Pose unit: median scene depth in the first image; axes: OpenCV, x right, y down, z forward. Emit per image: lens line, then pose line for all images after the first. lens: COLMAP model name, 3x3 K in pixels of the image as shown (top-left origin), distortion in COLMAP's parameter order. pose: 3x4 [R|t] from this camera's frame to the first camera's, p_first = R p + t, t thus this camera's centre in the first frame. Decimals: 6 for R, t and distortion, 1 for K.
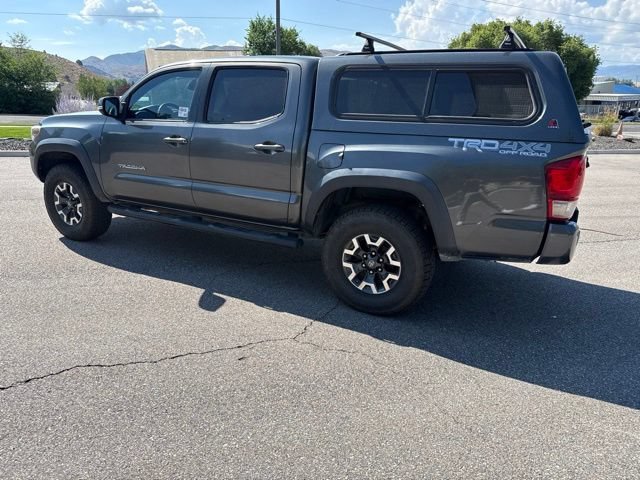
lens RADIAL K [[447.7, 0, 314.3], [0, 447.7, 265.1], [0, 0, 1]] dist [0.037996, -0.032223]
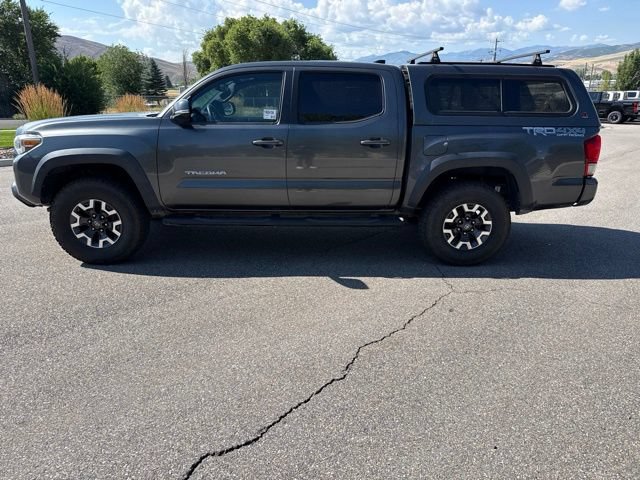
lens RADIAL K [[456.7, 0, 316.9], [0, 456.7, 260.7], [0, 0, 1]] dist [0.035395, -0.034403]
pose [[0.861890, -0.181100, 0.473654, -0.865802], [0.179374, 0.982546, 0.049273, -0.047451], [-0.474311, 0.042493, 0.879331, 0.042051]]
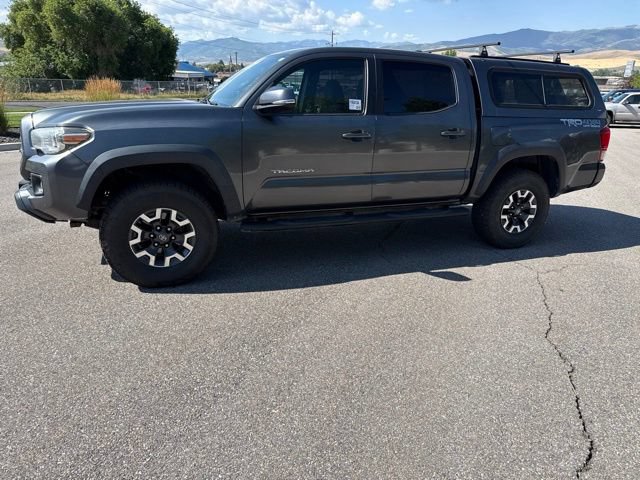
lens RADIAL K [[460.9, 0, 319.2], [0, 460.9, 257.3], [0, 0, 1]] dist [0.025279, -0.025904]
pose [[0.633873, -0.263747, 0.727078, -1.306565], [0.242835, 0.960391, 0.136675, -0.206207], [-0.734327, 0.089926, 0.672813, 0.483345]]
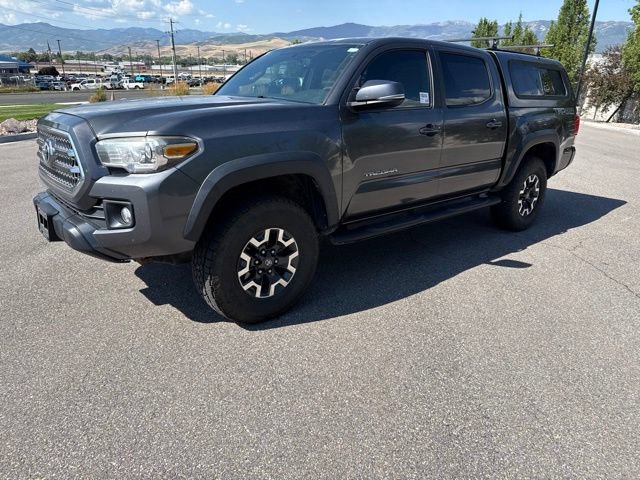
lens RADIAL K [[456.7, 0, 316.9], [0, 456.7, 260.7], [0, 0, 1]] dist [0.035395, -0.034403]
pose [[0.349624, -0.345468, 0.870870, -1.480854], [0.301966, 0.921481, 0.244316, -0.376884], [-0.886893, 0.177555, 0.426491, 0.977089]]
